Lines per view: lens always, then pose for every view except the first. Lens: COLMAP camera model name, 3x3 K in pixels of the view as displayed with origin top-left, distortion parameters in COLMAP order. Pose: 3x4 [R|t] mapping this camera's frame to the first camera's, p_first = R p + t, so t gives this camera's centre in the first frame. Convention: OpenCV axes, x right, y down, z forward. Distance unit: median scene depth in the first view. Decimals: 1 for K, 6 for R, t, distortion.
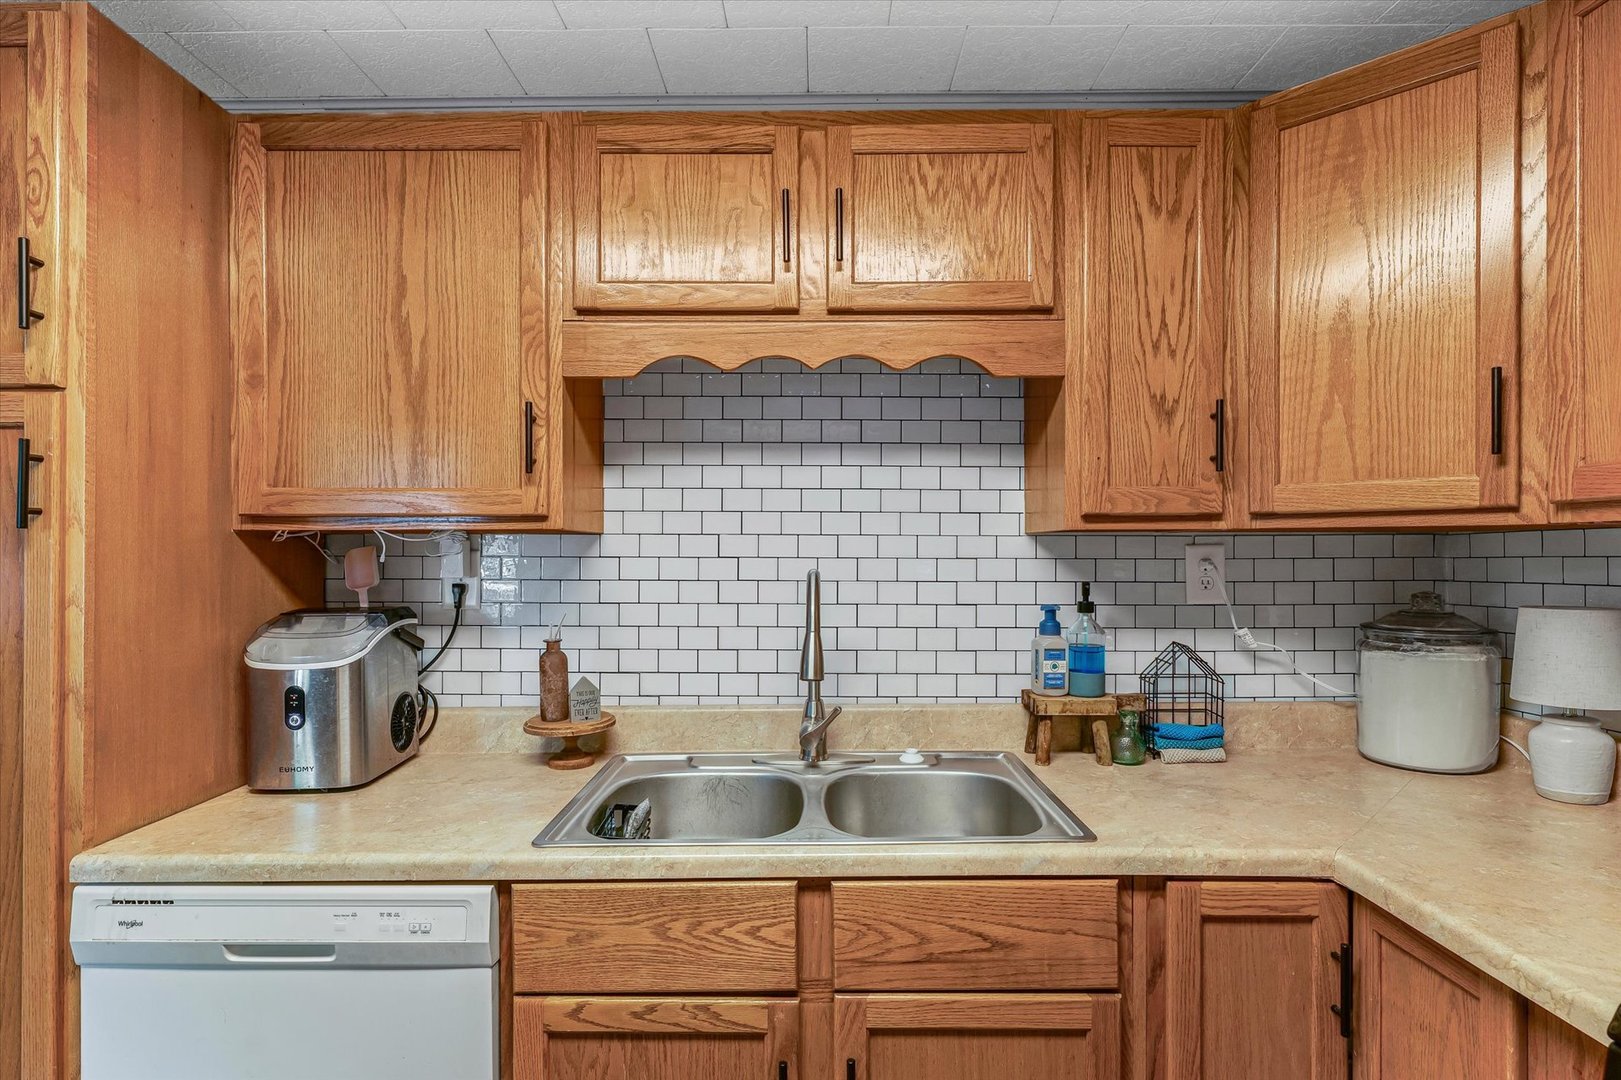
lens RADIAL K [[674.9, 0, 808.7], [0, 674.9, 539.5], [0, 0, 1]] dist [0.001142, 0.000303]
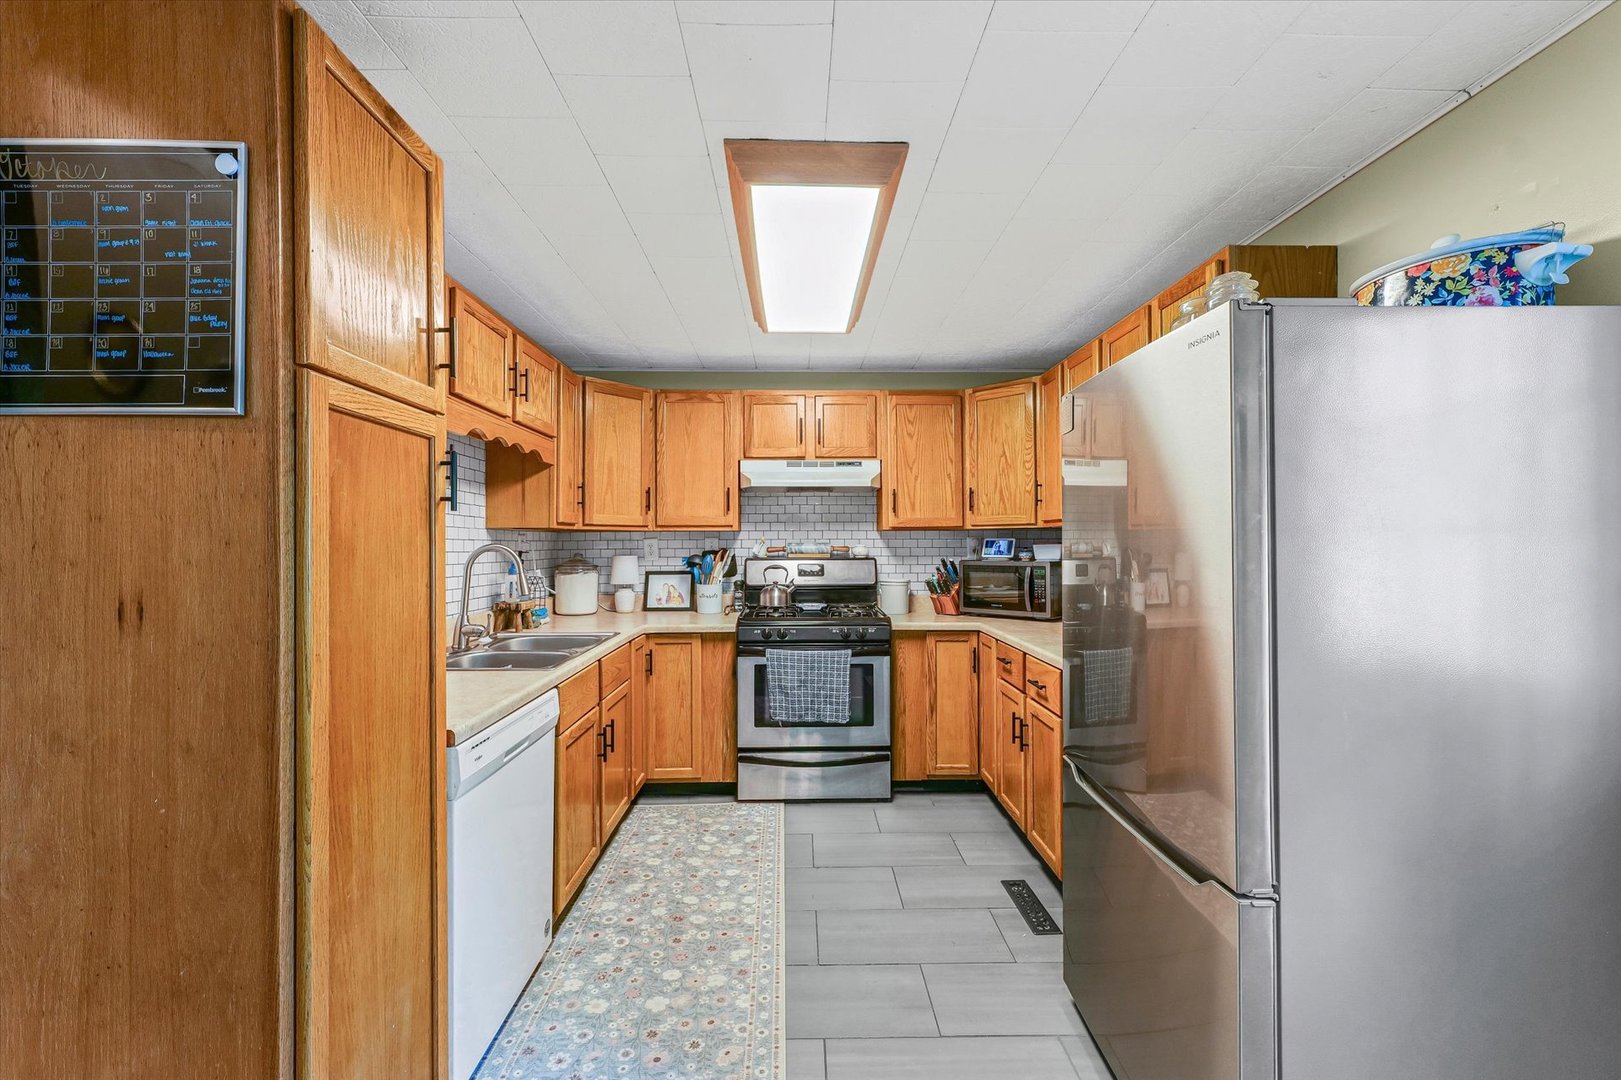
lens RADIAL K [[674.9, 0, 811.1], [0, 674.9, 537.9], [0, 0, 1]] dist [0.001142, 0.000303]
pose [[-0.014736, 0.003653, 0.999885, -2.139503], [0.003764, 0.999986, -0.003598, 0.030853], [-0.999884, 0.003711, -0.014749, 0.115712]]
